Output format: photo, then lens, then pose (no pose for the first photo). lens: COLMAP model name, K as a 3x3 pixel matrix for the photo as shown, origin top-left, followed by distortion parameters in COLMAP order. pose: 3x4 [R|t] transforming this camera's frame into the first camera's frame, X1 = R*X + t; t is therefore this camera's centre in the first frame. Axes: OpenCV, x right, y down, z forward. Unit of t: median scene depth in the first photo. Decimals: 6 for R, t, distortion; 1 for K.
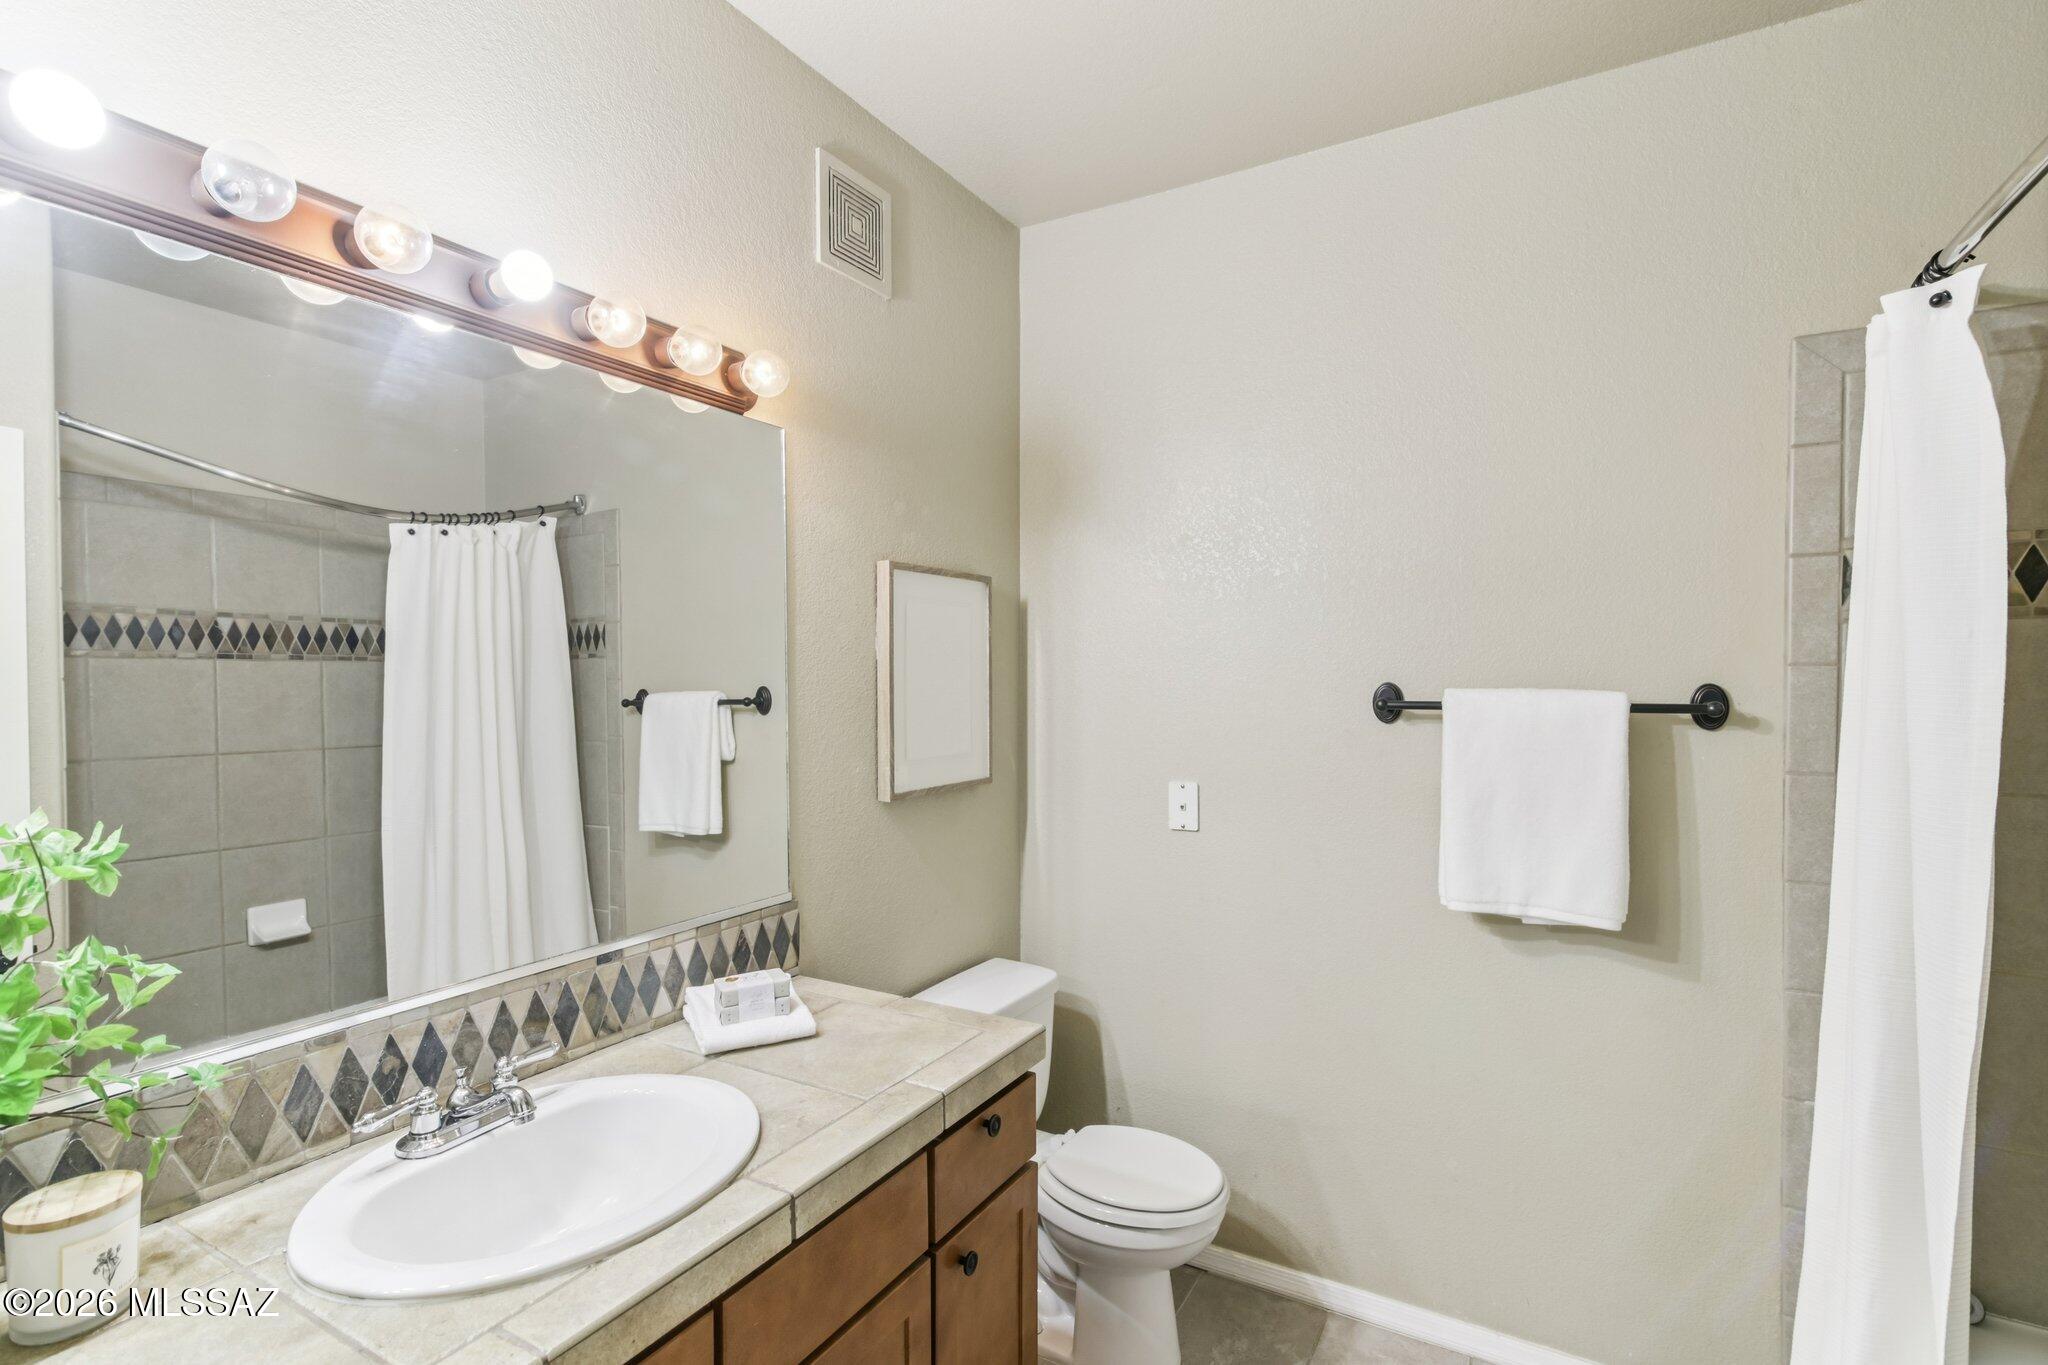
lens RADIAL K [[959.7, 0, 1024.0], [0, 959.7, 682.5], [0, 0, 1]] dist [-0.012054, -0.000863]
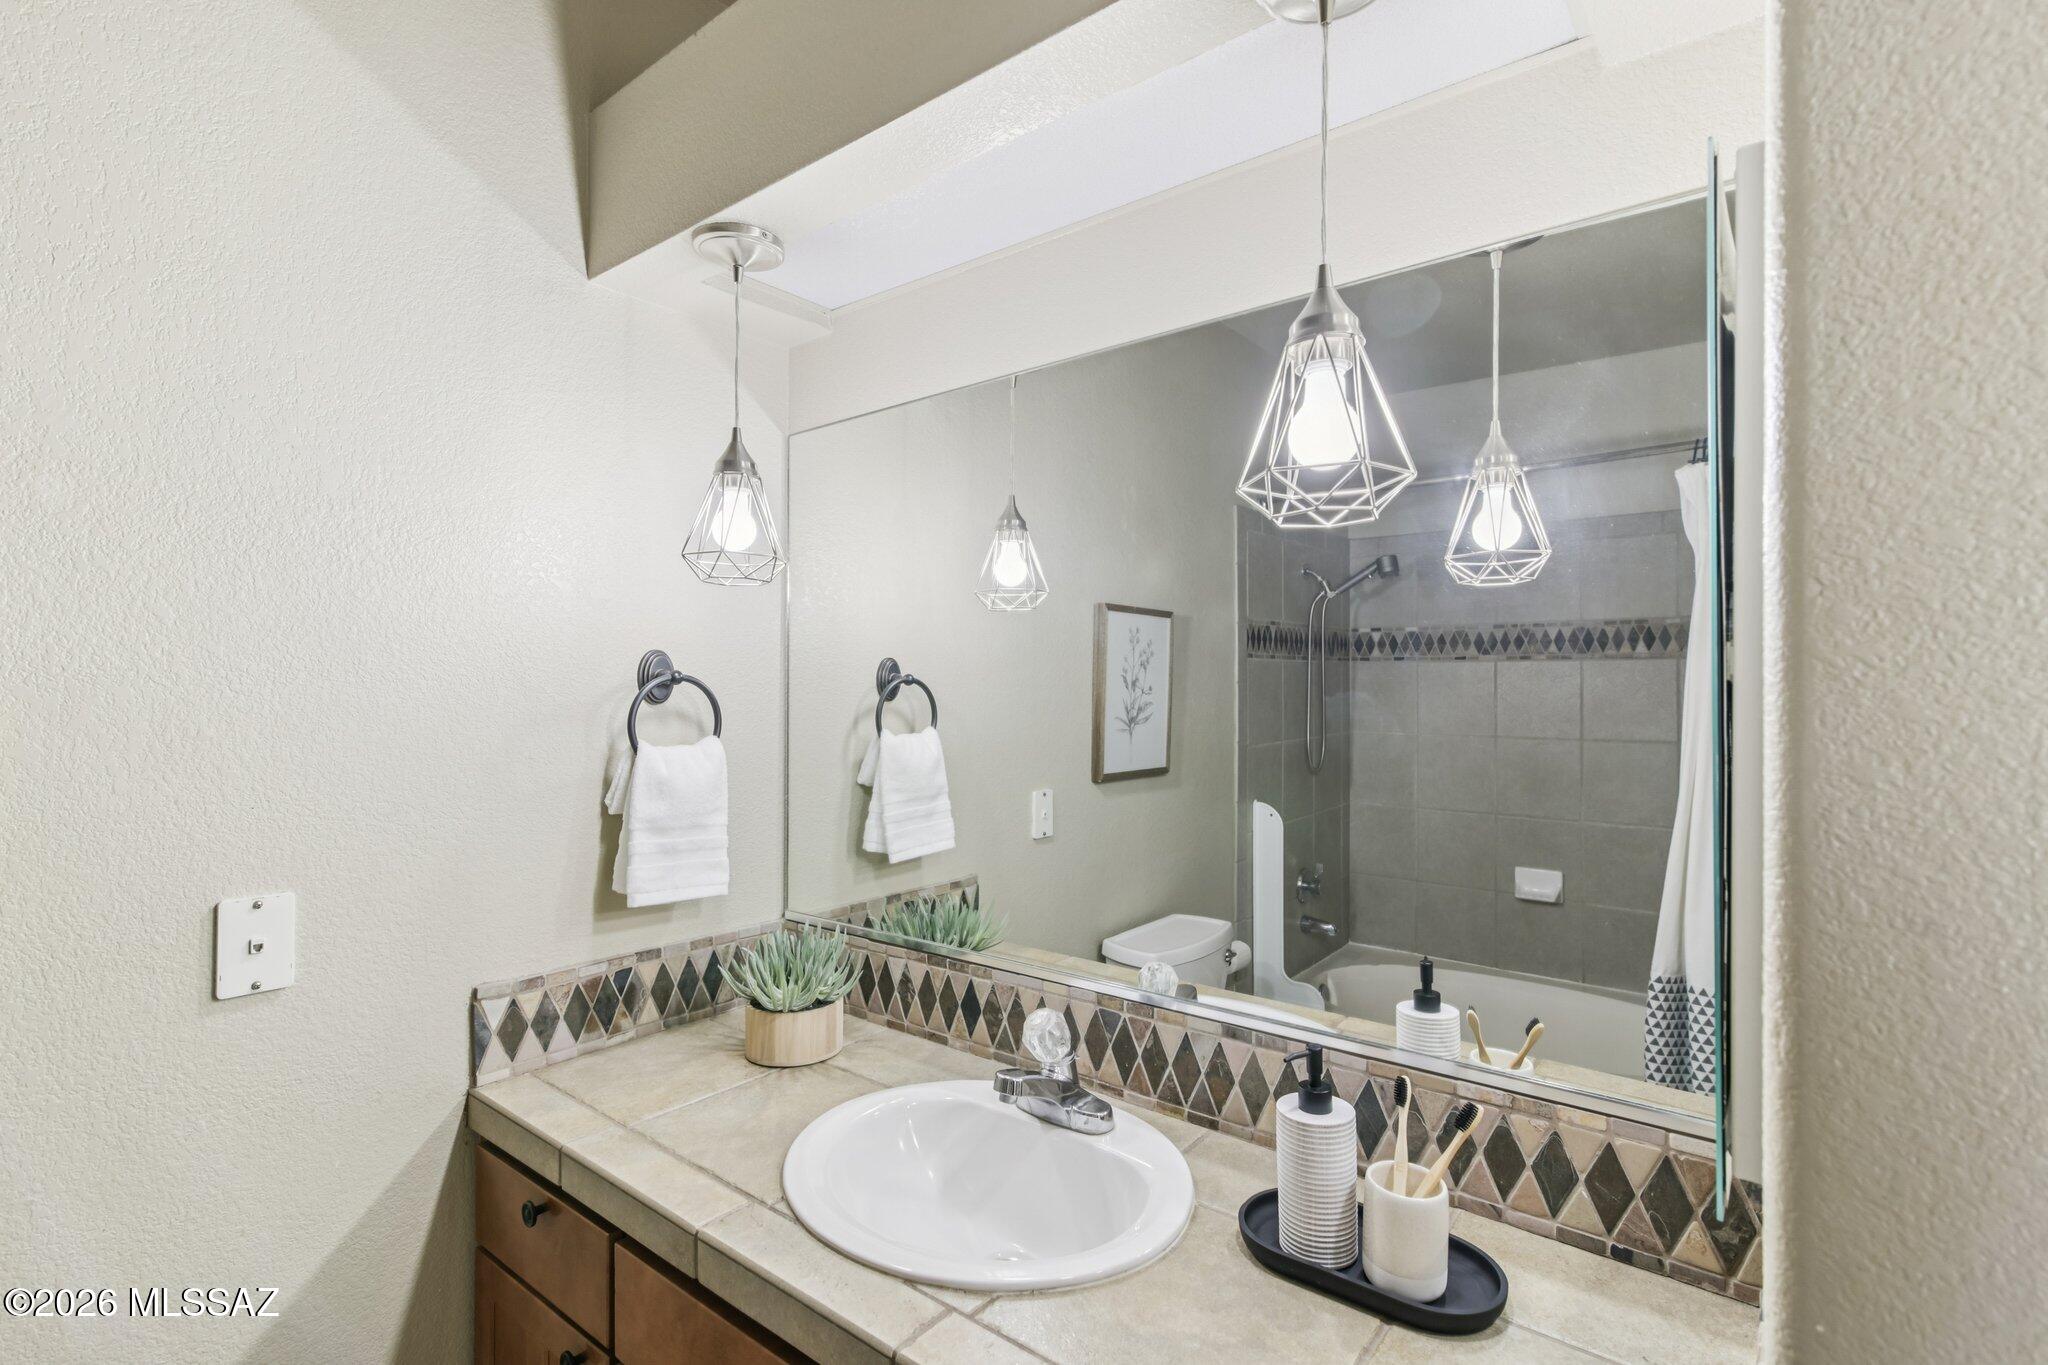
lens RADIAL K [[959.7, 0, 1024.0], [0, 959.7, 682.5], [0, 0, 1]] dist [-0.012054, -0.000863]
pose [[-0.146427, -0.007177, -0.989195, 0.472693], [-0.003944, 0.999970, -0.006671, 0.012929], [0.989214, 0.002924, -0.146451, 0.549733]]
